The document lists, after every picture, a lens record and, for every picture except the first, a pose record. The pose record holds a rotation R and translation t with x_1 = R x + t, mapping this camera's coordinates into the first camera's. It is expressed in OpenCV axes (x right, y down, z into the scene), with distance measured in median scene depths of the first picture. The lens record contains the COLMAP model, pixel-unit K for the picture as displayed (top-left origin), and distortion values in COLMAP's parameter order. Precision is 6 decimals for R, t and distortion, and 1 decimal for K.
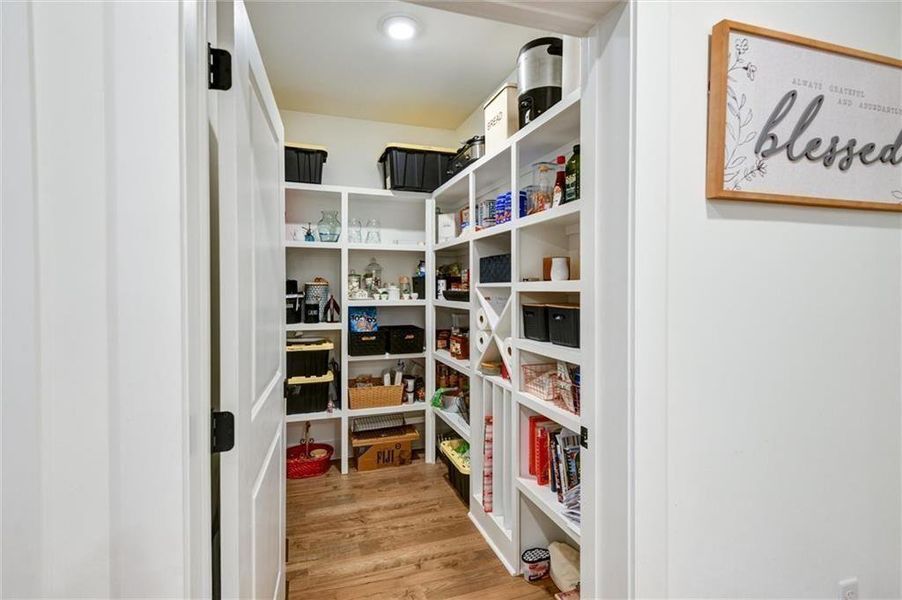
lens RADIAL K [[425.0, 0, 453.4], [0, 425.0, 293.4], [0, 0, 1]] dist [0.004046, -0.001879]
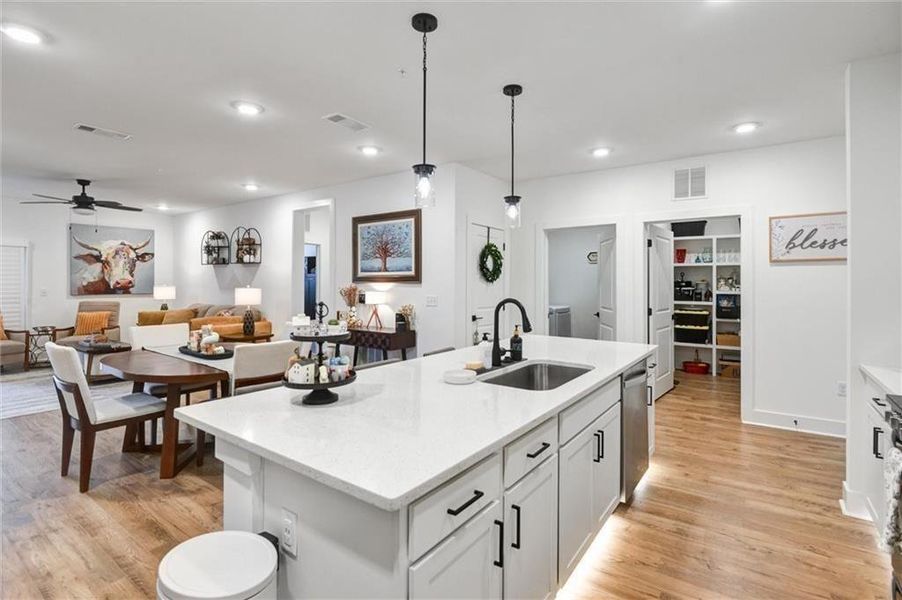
lens RADIAL K [[425.0, 0, 488.0], [0, 425.0, 280.5], [0, 0, 1]] dist [0.004046, -0.001879]
pose [[0.609068, -0.003230, -0.793111, 0.701463], [-0.012284, 0.999833, -0.013505, 0.007420], [0.793022, 0.017968, 0.608927, -1.104317]]
